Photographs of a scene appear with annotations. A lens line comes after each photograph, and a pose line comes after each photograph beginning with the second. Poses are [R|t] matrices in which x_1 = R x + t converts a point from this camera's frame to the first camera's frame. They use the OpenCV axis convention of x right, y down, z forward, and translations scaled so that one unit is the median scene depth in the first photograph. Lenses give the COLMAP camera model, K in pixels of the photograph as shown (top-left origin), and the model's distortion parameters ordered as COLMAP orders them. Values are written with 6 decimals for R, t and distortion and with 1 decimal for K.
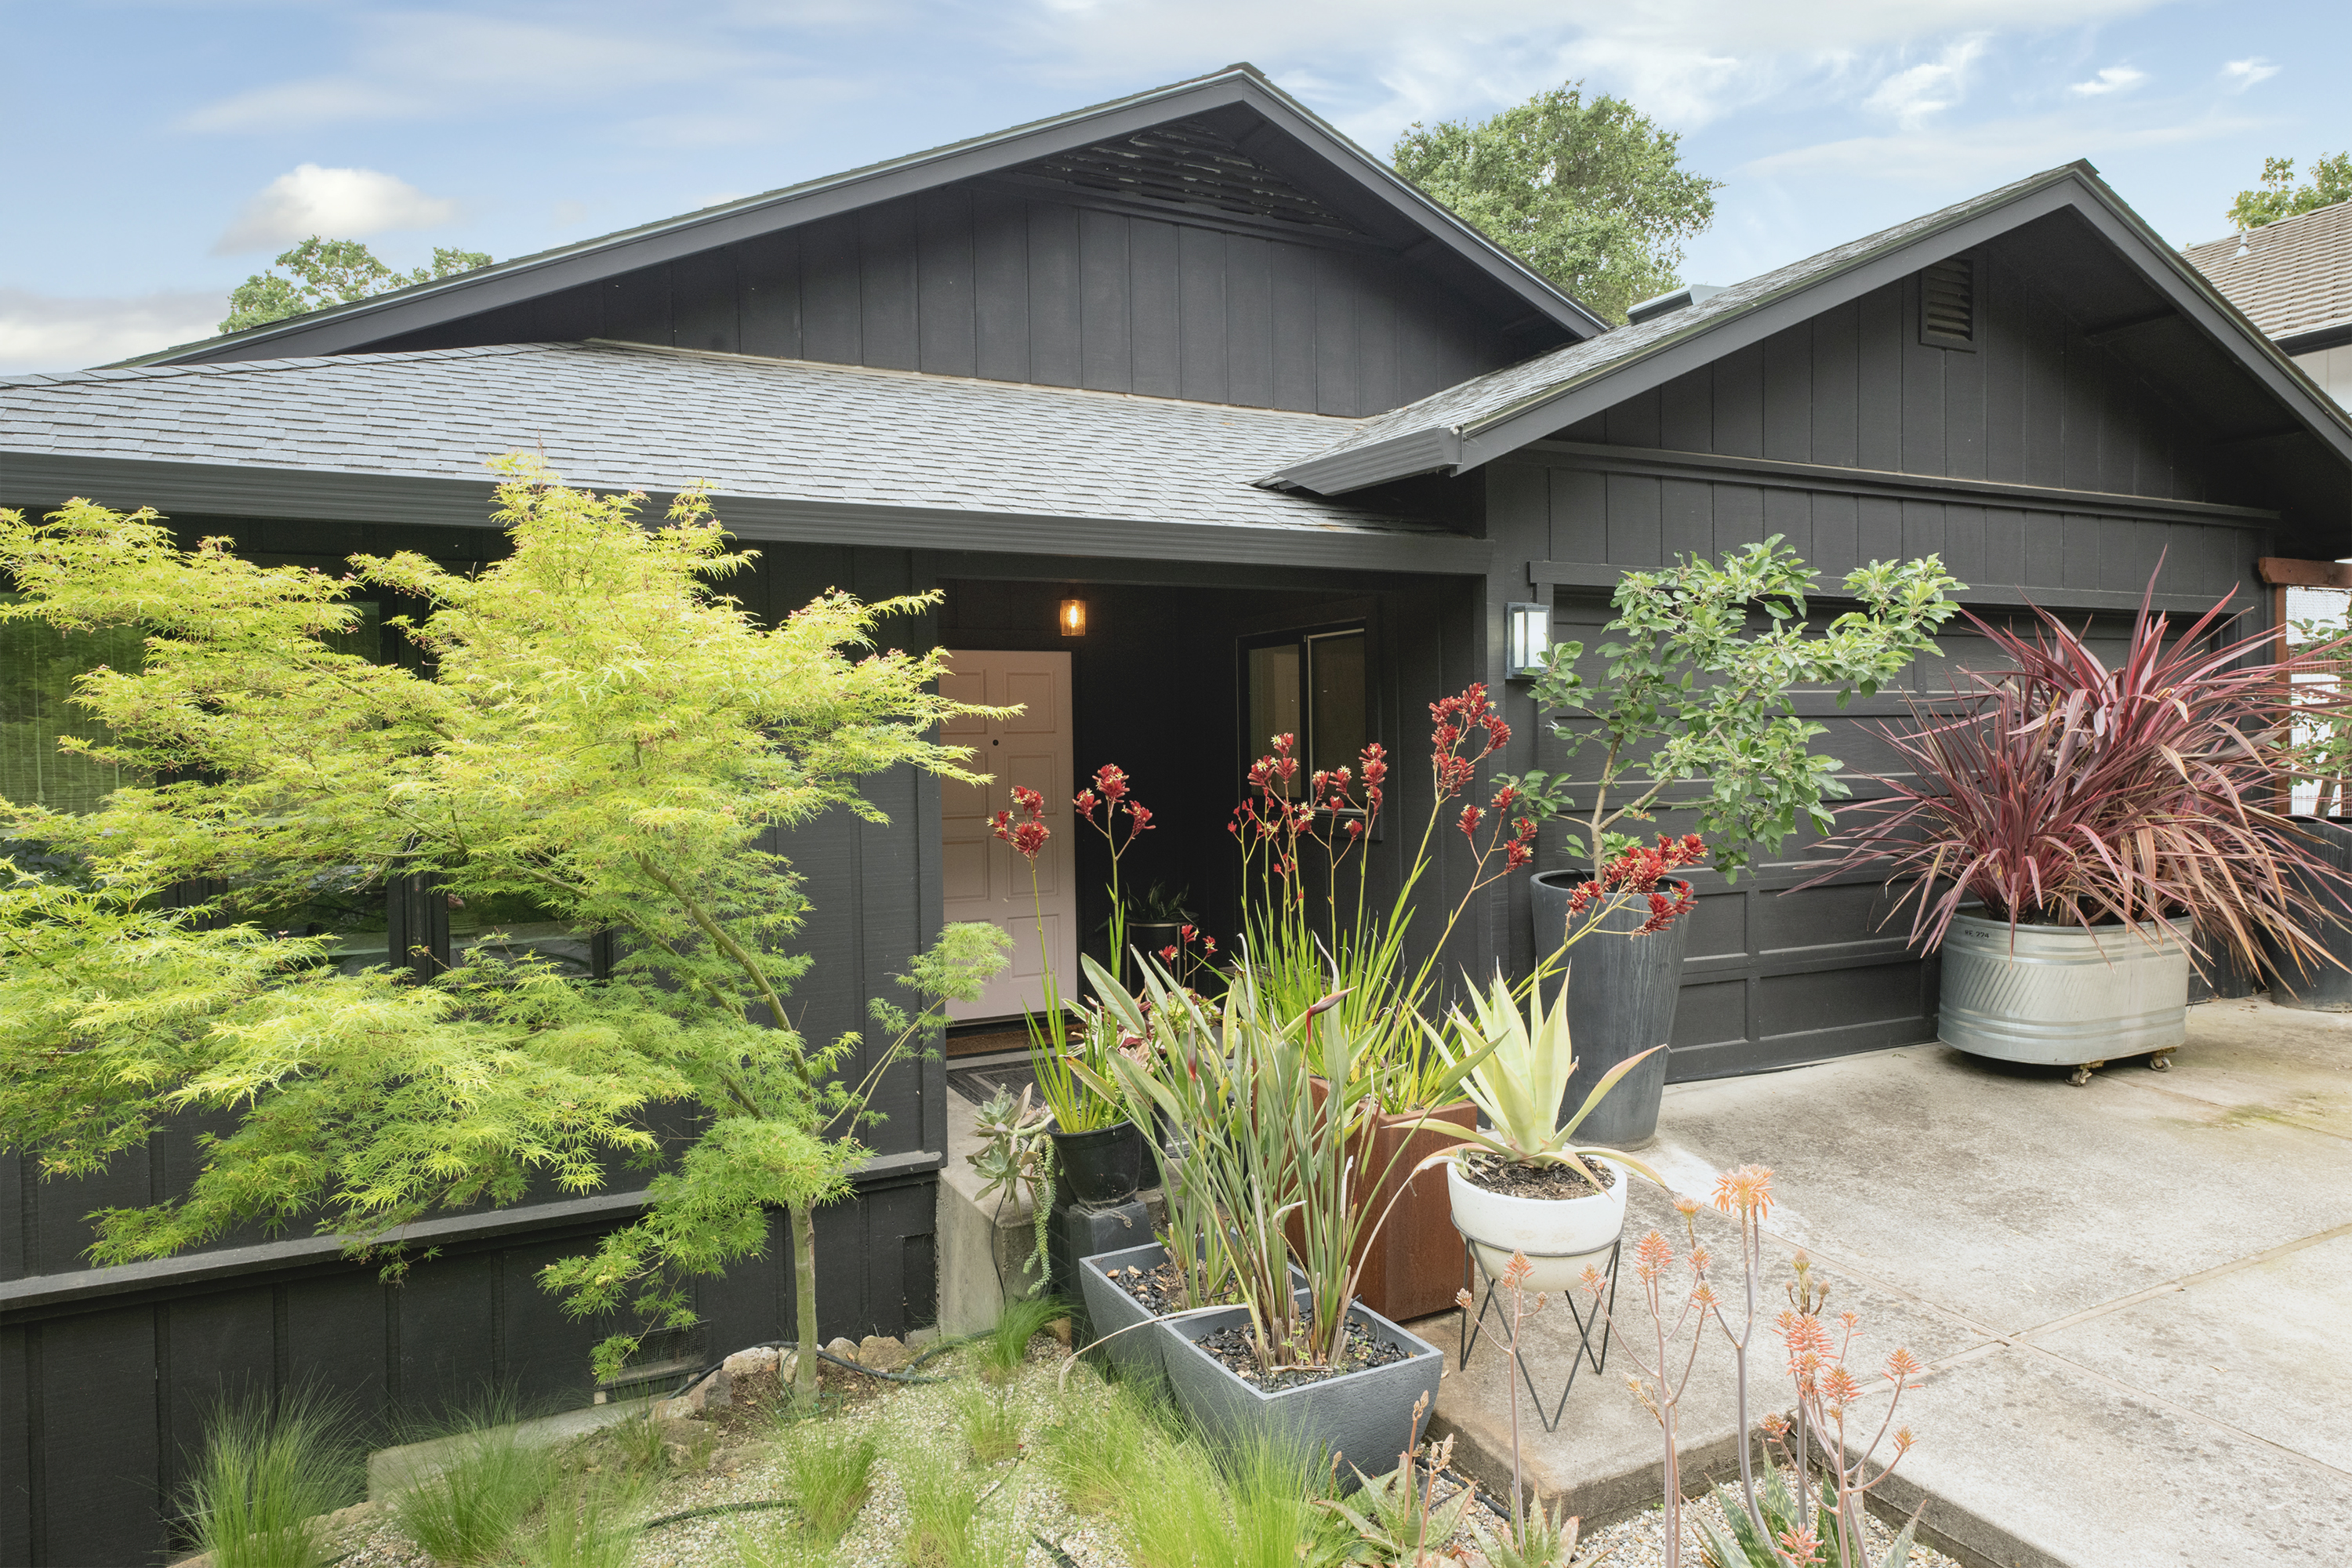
lens RADIAL K [[1488.8, 0, 1176.0], [0, 1488.8, 784.0], [0, 0, 1]] dist [0.007461, 0.001505]
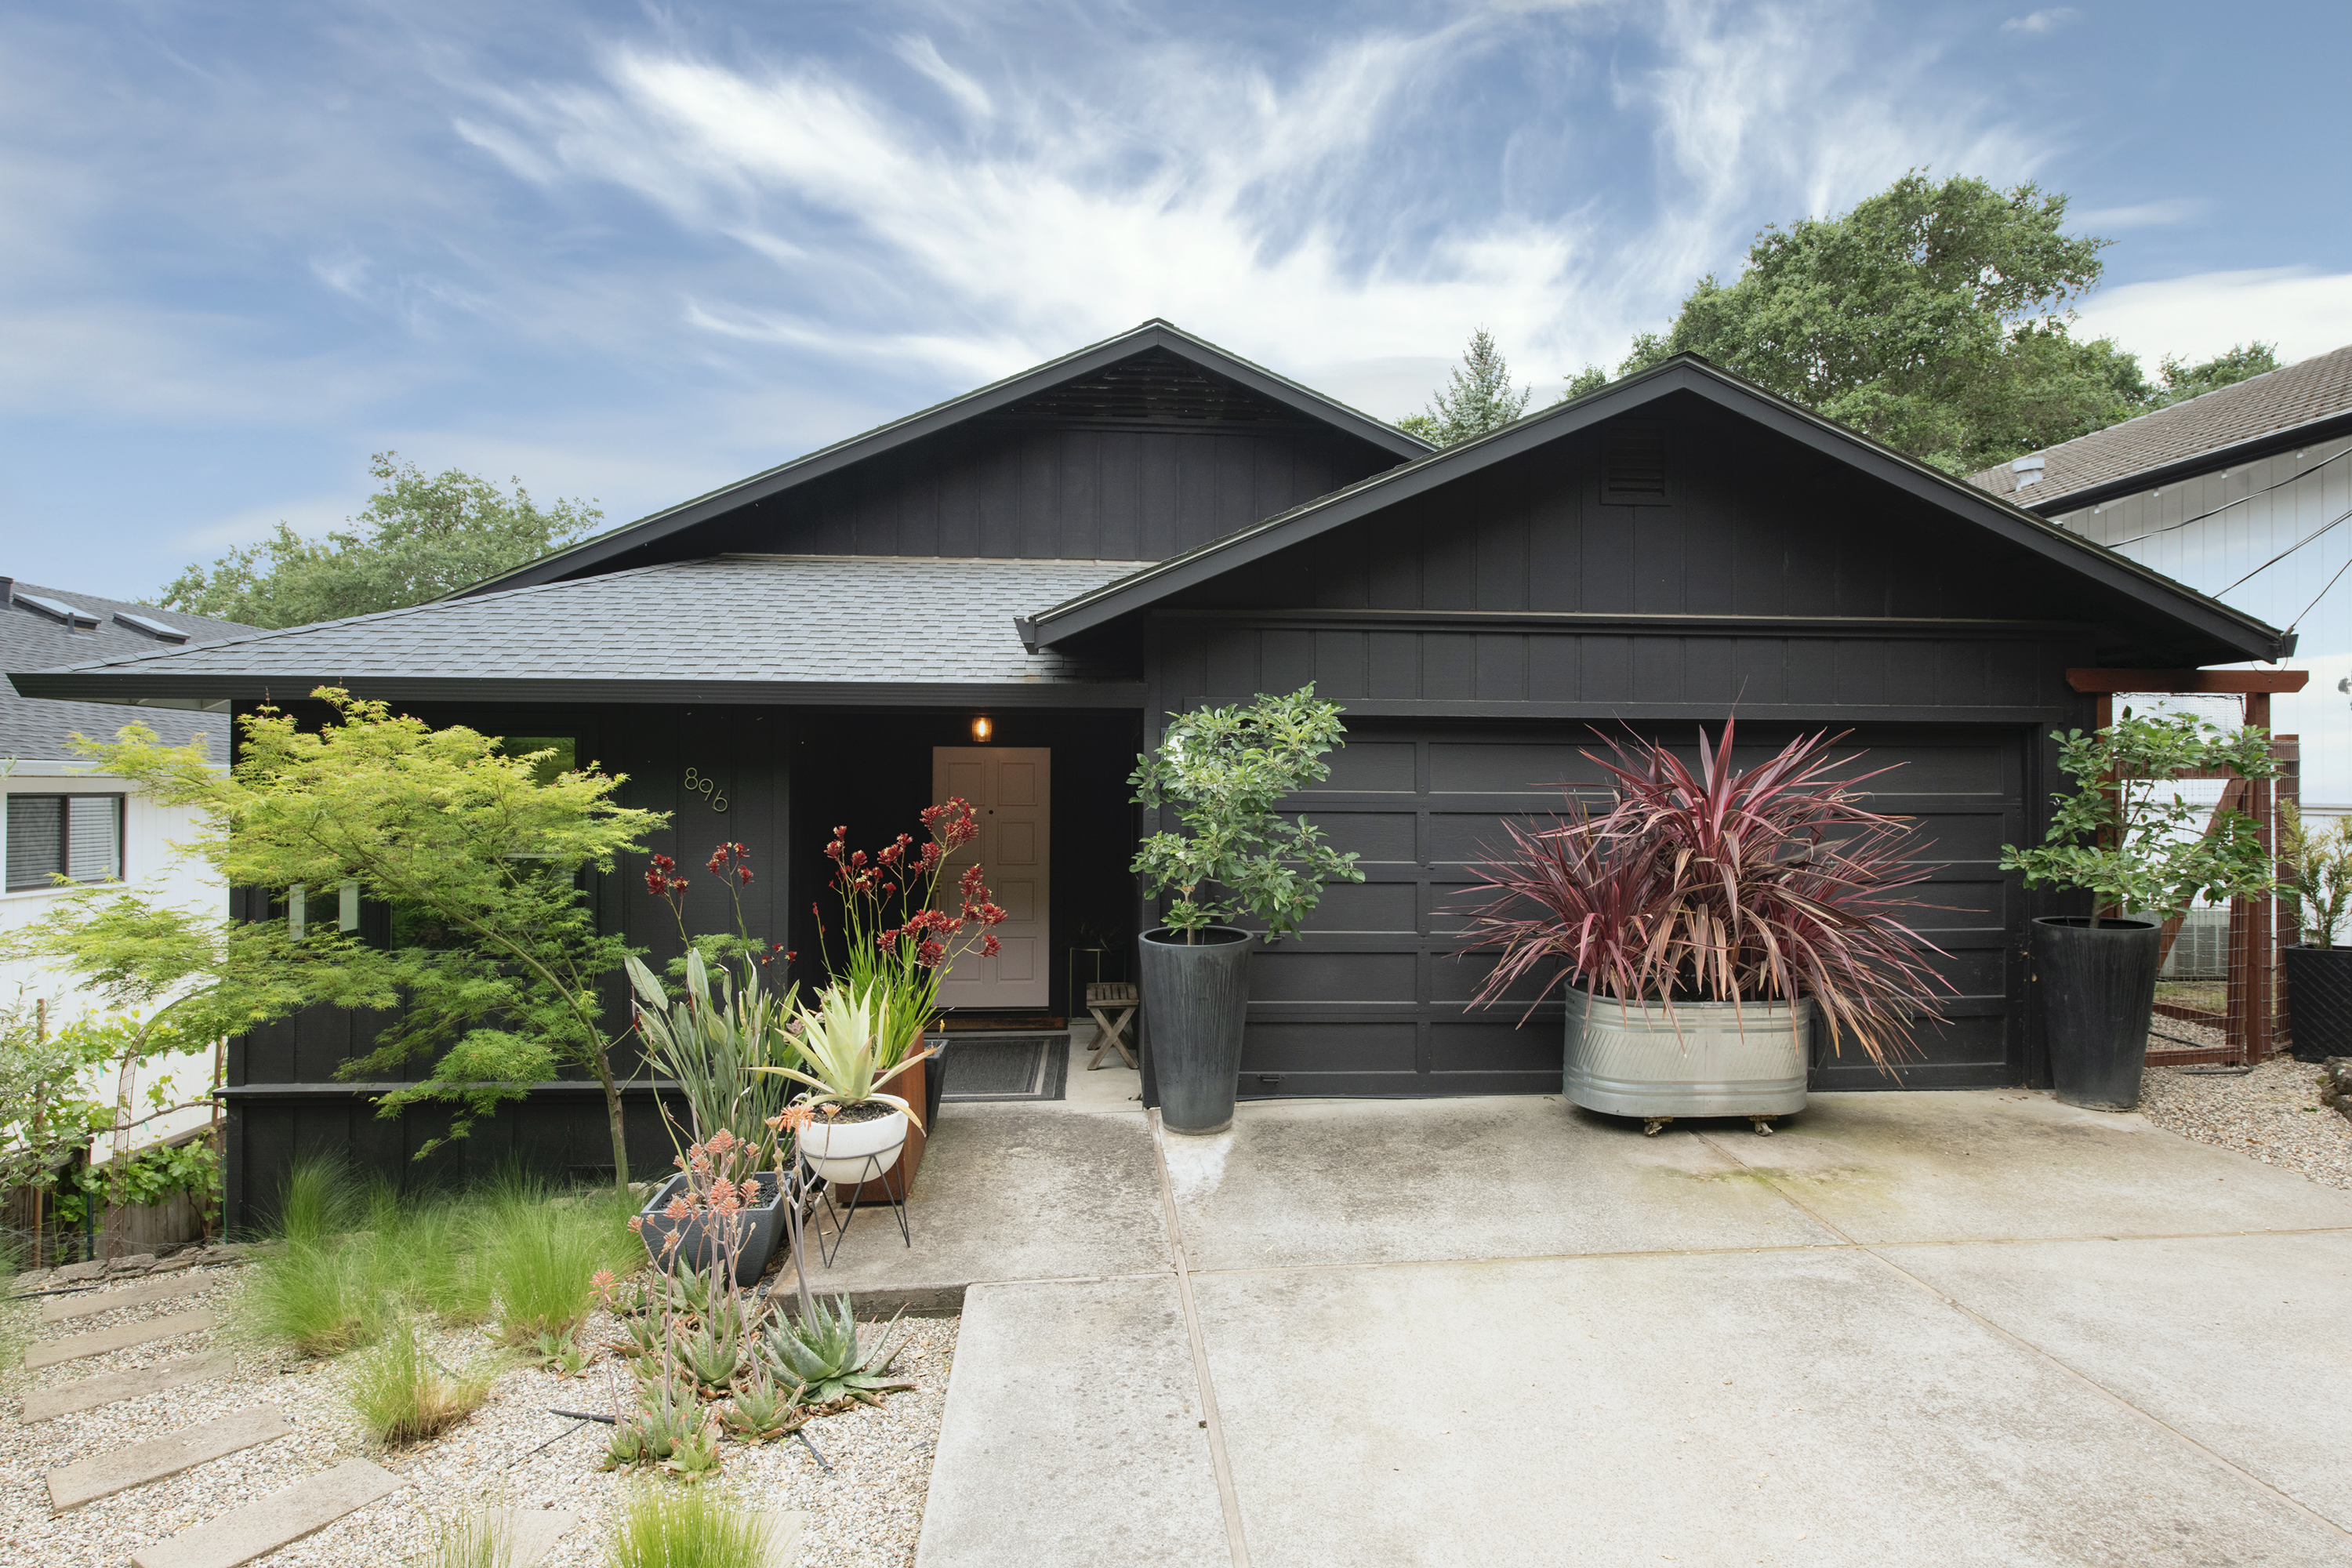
lens RADIAL K [[1321.8, 0, 1176.0], [0, 1321.8, 784.0], [0, 0, 1]] dist [-0.003352, -0.000818]
pose [[0.921842, 0.020103, -0.387043, 0.778162], [-0.030653, 0.999307, -0.021102, -0.049477], [0.386351, 0.031317, 0.921820, -0.131776]]
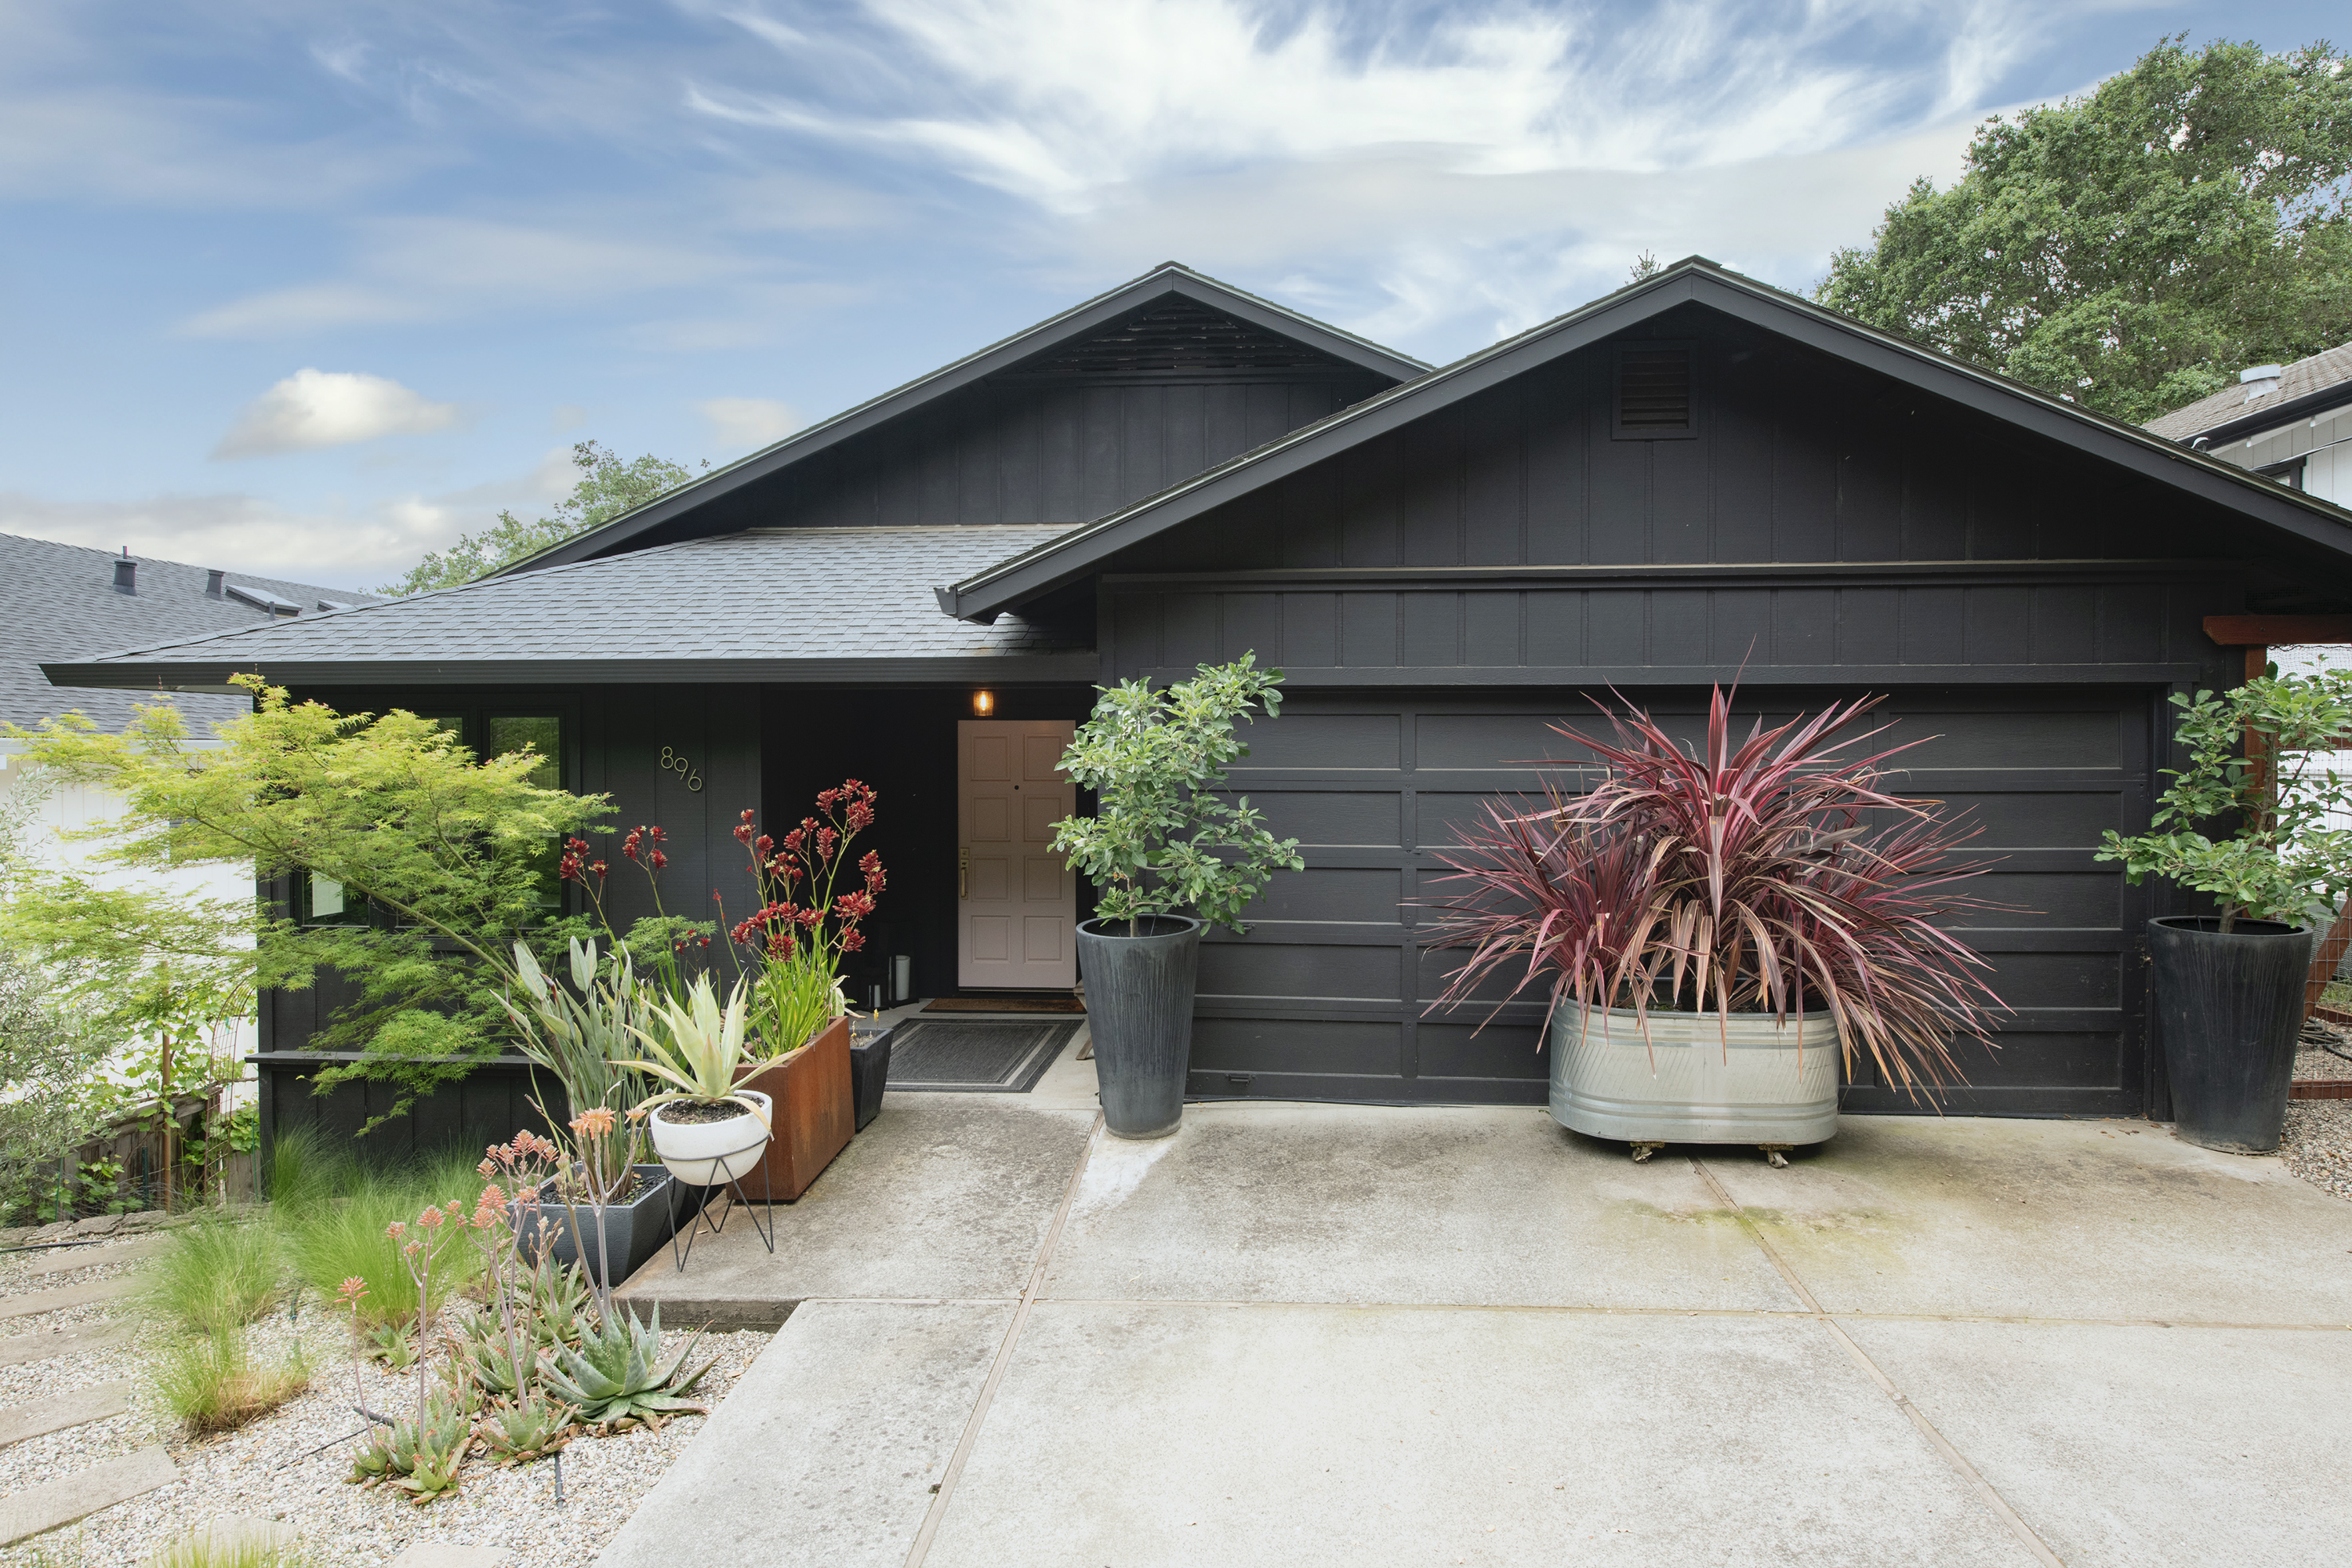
lens RADIAL K [[1321.8, 0, 1176.0], [0, 1321.8, 784.0], [0, 0, 1]] dist [-0.003352, -0.000818]
pose [[0.848519, 0.029264, -0.528355, 0.956223], [-0.027493, 0.999559, 0.011210, -0.071950], [0.528450, 0.005014, 0.848950, 0.066232]]
